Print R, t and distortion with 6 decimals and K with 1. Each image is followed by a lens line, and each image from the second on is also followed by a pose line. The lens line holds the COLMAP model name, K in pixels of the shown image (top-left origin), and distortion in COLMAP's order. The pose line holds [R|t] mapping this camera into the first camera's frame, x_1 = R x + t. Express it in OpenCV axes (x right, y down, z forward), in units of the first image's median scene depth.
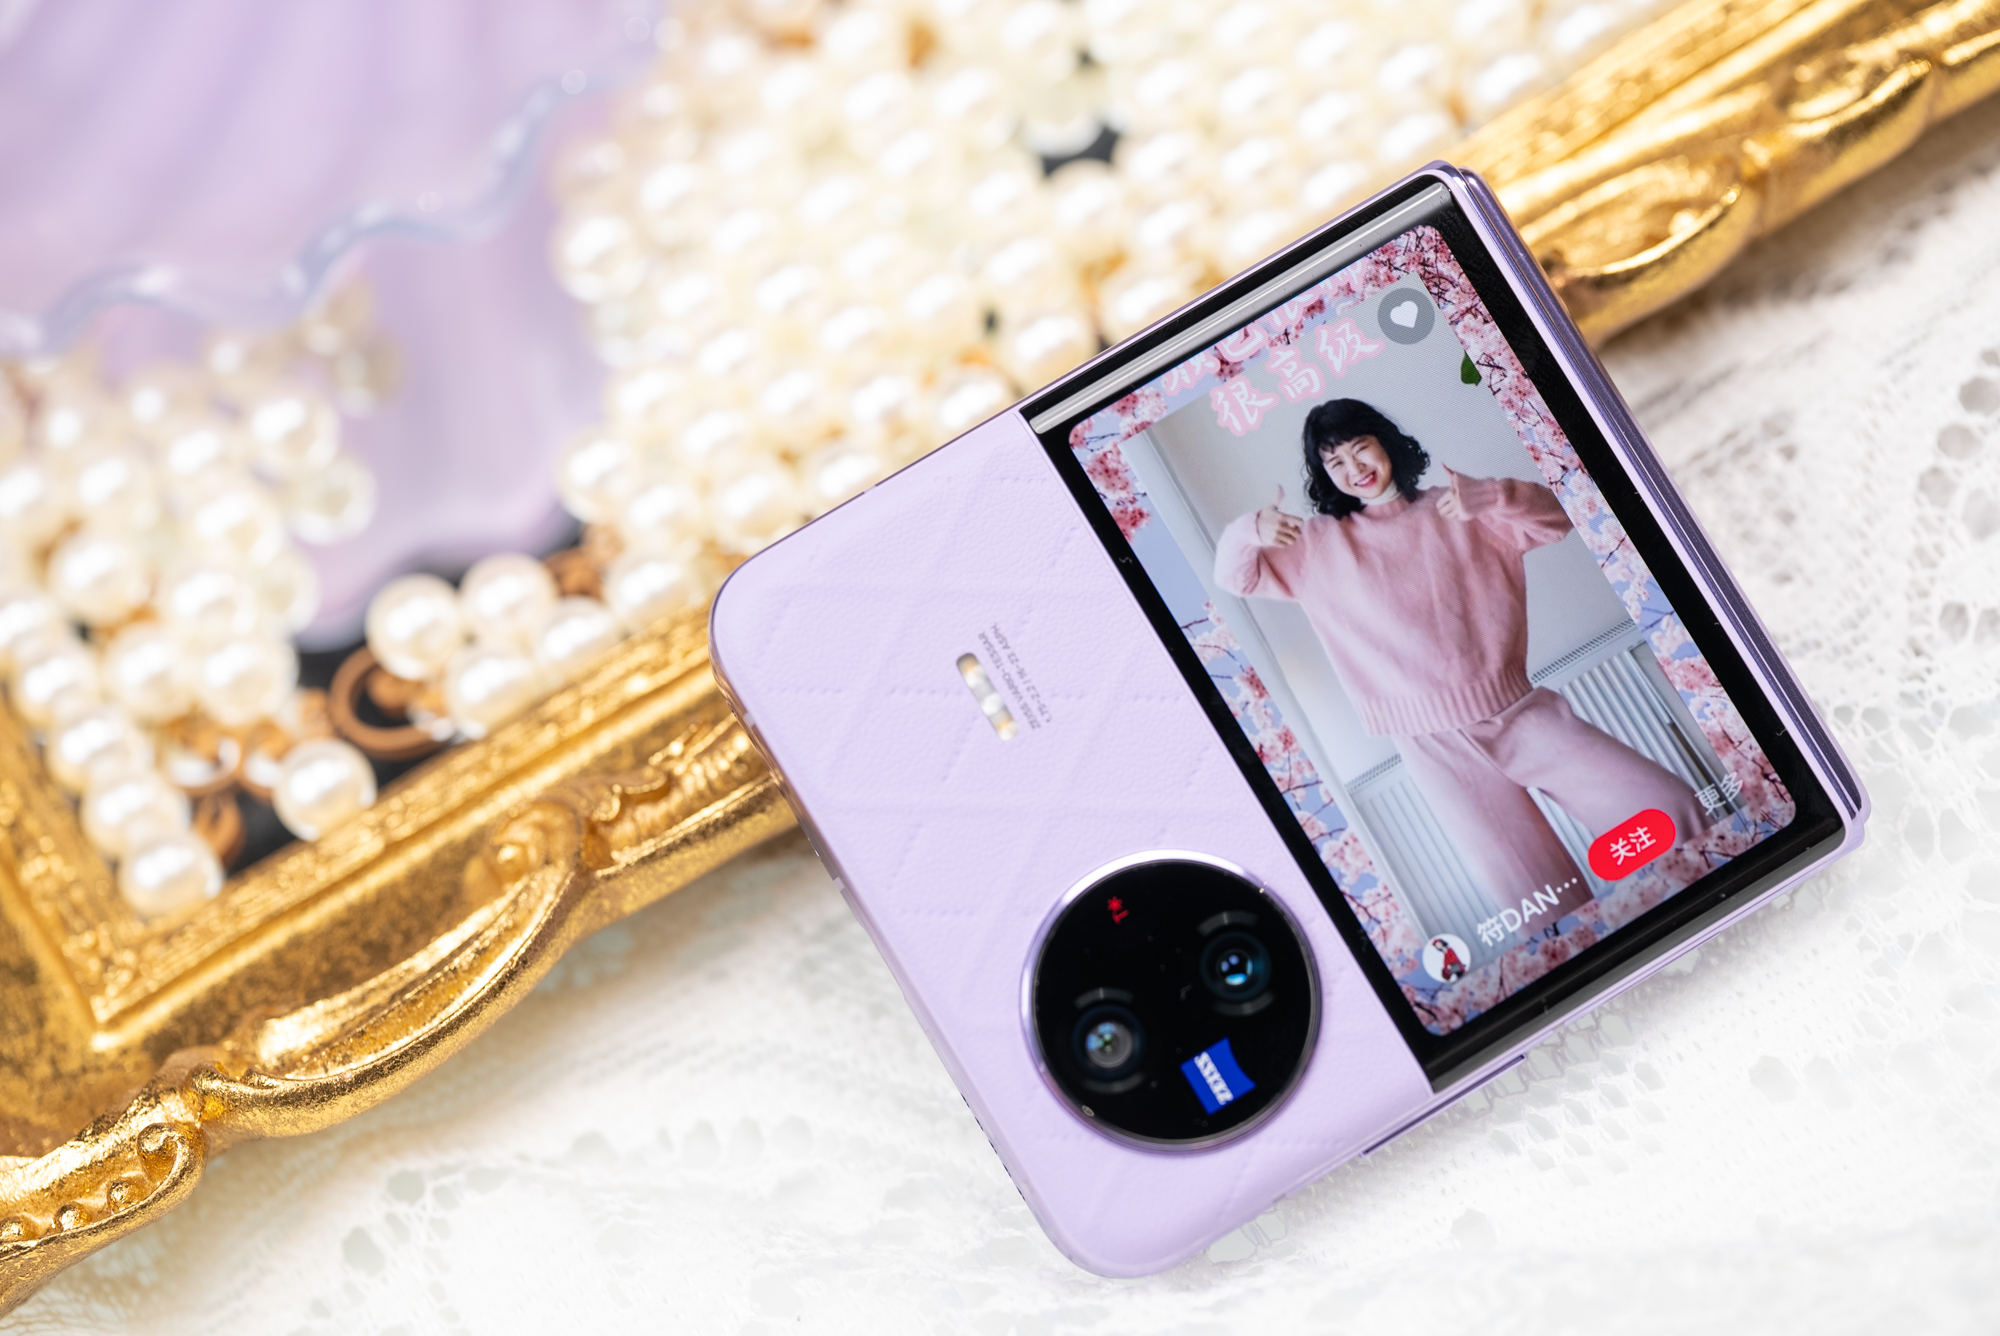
lens RADIAL K [[4104.3, 0, 1000.0], [0, 4104.3, 668.0], [0, 0, 1]] dist [0.023847, -0.125727]
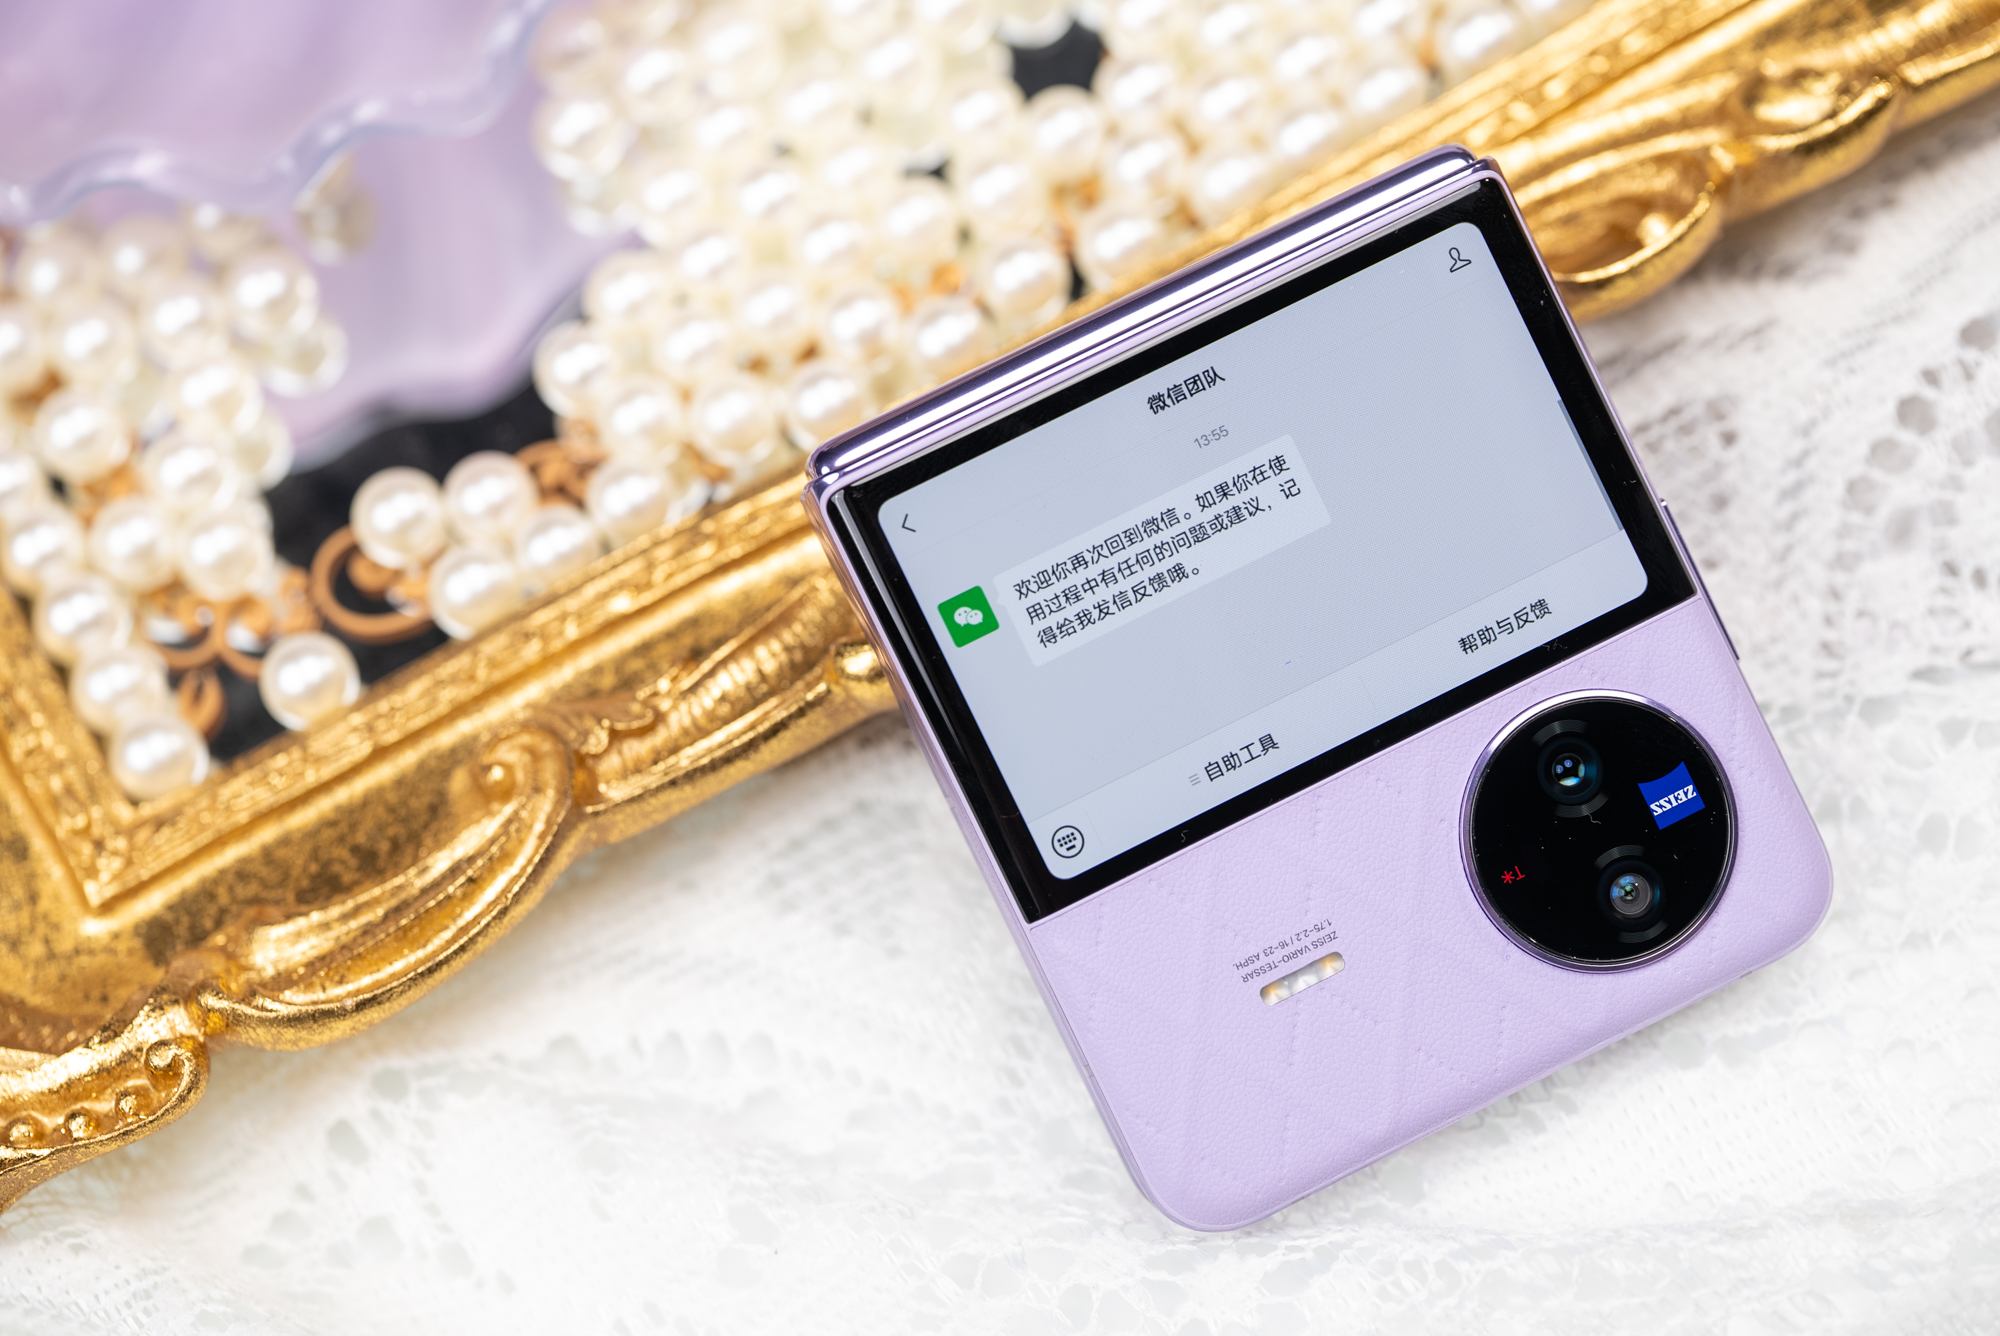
lens RADIAL K [[4104.3, 0, 1000.0], [0, 4104.3, 668.0], [0, 0, 1]] dist [0.023847, -0.125727]
pose [[0.996721, 0.046310, 0.066357, -0.061479], [-0.055494, 0.988016, 0.144030, -0.136752], [-0.058892, -0.147240, 0.987346, -0.035610]]
